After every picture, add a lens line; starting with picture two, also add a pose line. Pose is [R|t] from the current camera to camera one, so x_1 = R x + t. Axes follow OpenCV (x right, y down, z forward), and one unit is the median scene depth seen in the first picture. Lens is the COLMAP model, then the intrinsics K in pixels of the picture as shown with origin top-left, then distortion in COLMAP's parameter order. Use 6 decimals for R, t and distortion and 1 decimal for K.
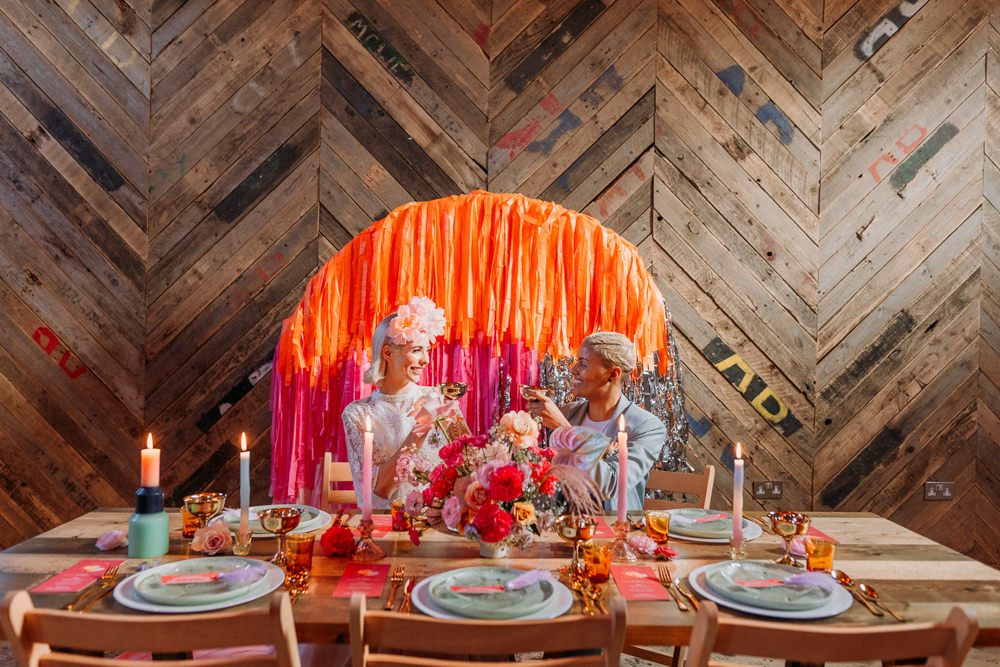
lens RADIAL K [[706.4, 0, 493.5], [0, 706.4, 335.1], [0, 0, 1]] dist [-0.041355, 0.043252]
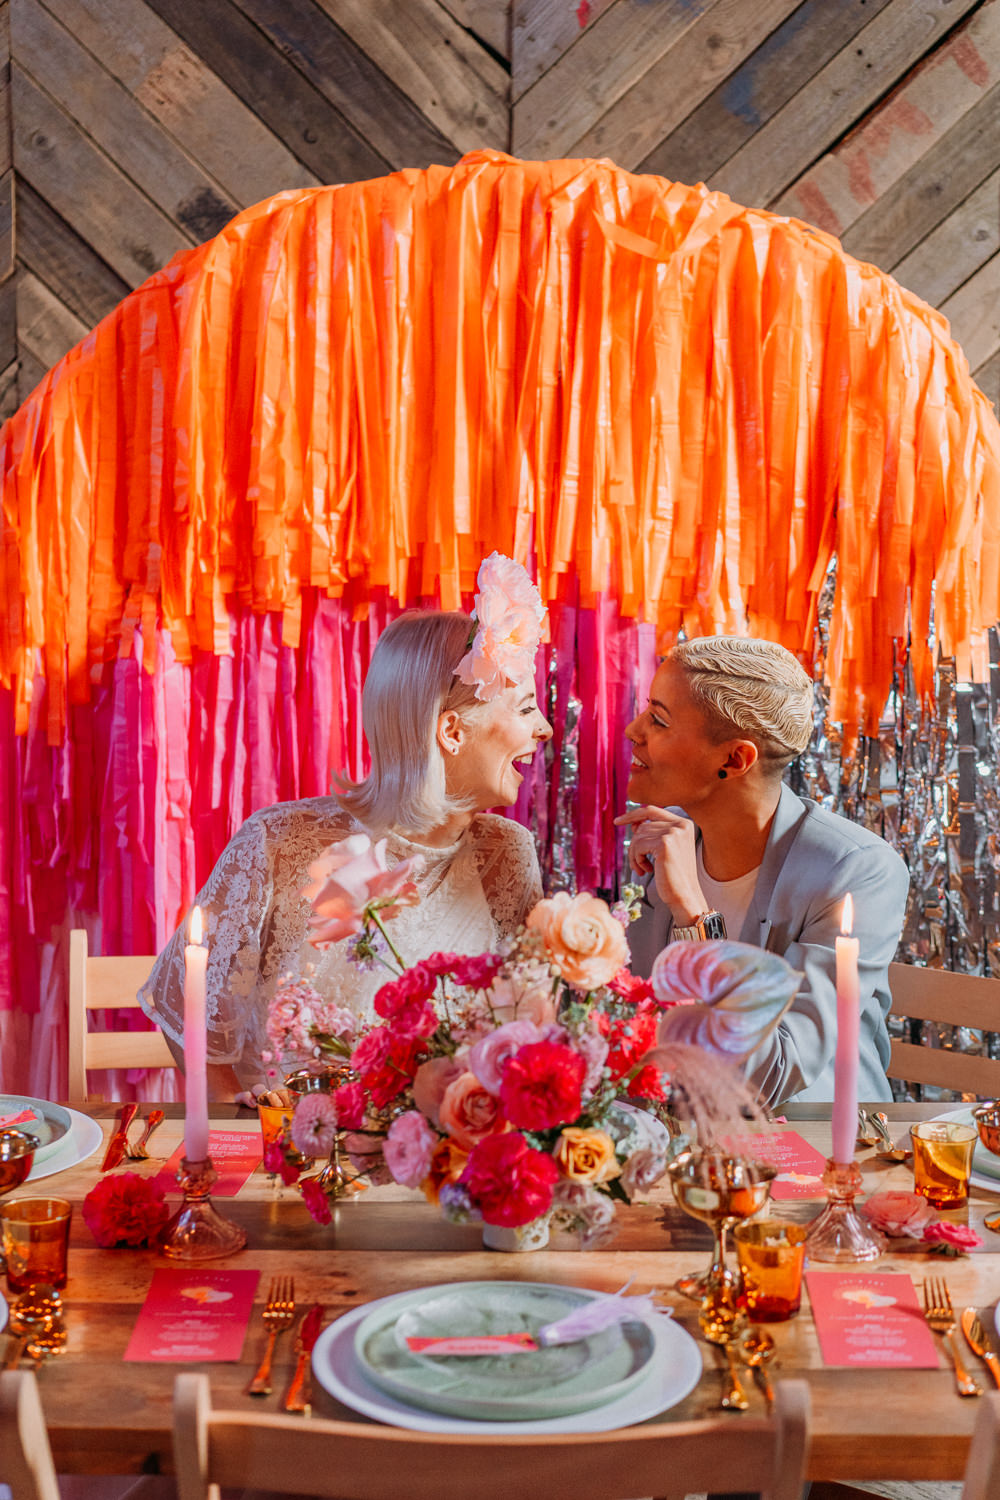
lens RADIAL K [[2304.4, 0, 481.9], [0, 2304.4, 734.0], [0, 0, 1]] dist [-0.018337, 0.000000]
pose [[0.999343, -0.006532, -0.035637, 0.014762], [0.011825, 0.988554, 0.150406, -0.086572], [0.034247, -0.150729, 0.987982, -0.125910]]
